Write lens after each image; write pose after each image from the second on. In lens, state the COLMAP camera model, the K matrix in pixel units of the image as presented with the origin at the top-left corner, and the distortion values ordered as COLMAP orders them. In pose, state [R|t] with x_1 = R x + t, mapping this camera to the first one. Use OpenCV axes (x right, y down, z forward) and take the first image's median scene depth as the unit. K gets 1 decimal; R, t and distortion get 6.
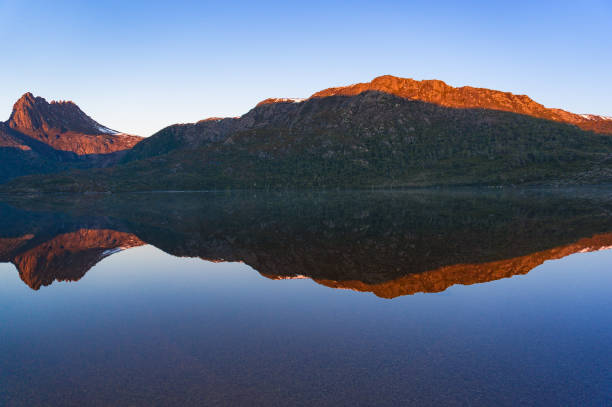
lens RADIAL K [[411.7, 0, 310.2], [0, 411.7, 209.8], [0, 0, 1]] dist [-0.025814, -0.004220]
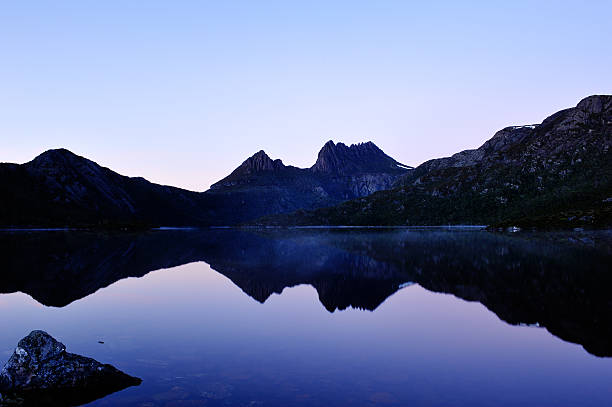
lens RADIAL K [[520.5, 0, 302.3], [0, 520.5, 206.9], [0, 0, 1]] dist [-0.036817, -0.004046]
pose [[0.710914, -0.019152, -0.703018, 0.308716], [-0.036887, 0.997238, -0.064468, 0.001463], [0.702311, 0.071764, 0.708243, -0.111102]]
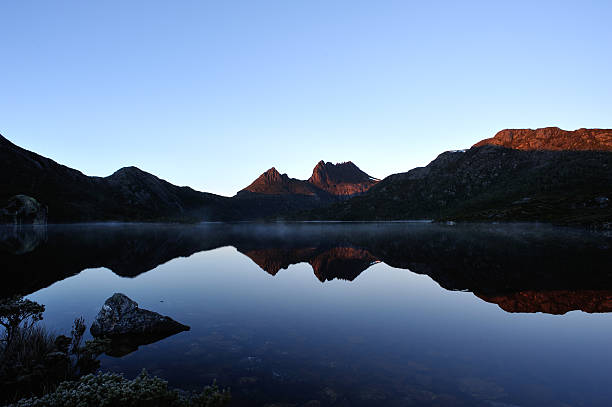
lens RADIAL K [[371.0, 0, 302.5], [0, 371.0, 207.0], [0, 0, 1]] dist [-0.055944, 0.005616]
pose [[0.711890, -0.020274, -0.701998, 0.313736], [-0.036471, 0.997167, -0.065784, 0.001895], [0.701343, 0.072434, 0.709134, -0.115909]]
